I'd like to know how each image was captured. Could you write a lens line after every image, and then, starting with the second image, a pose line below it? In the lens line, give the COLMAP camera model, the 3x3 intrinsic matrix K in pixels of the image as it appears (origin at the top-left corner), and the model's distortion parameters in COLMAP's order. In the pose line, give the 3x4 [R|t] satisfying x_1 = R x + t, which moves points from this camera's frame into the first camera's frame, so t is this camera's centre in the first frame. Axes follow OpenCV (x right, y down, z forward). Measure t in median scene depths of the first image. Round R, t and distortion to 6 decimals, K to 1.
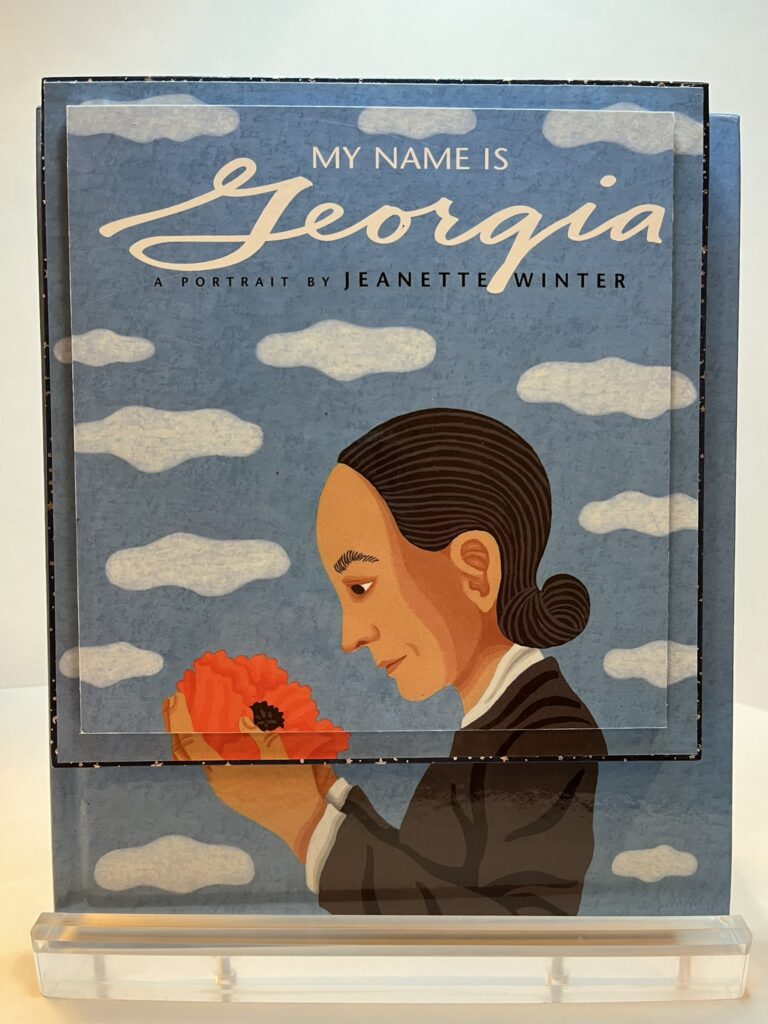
lens RADIAL K [[778.6, 0, 384.3], [0, 778.6, 512.0], [0, 0, 1]] dist [0.007455, 0.003443]
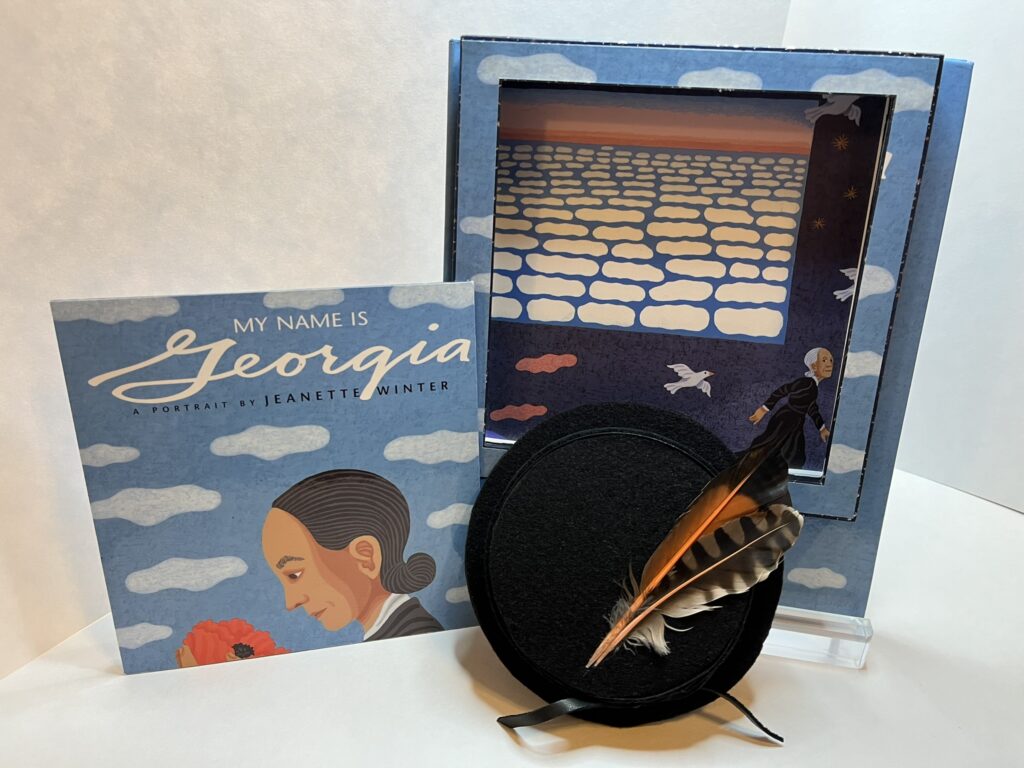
lens RADIAL K [[778.6, 0, 512.0], [0, 778.6, 384.2], [0, 0, 1]] dist [0.007455, 0.003443]
pose [[0.981542, -0.066892, 0.179165, 0.152960], [0.017297, 0.964046, 0.265170, -0.722228], [-0.190462, -0.257177, 0.947409, -0.539141]]
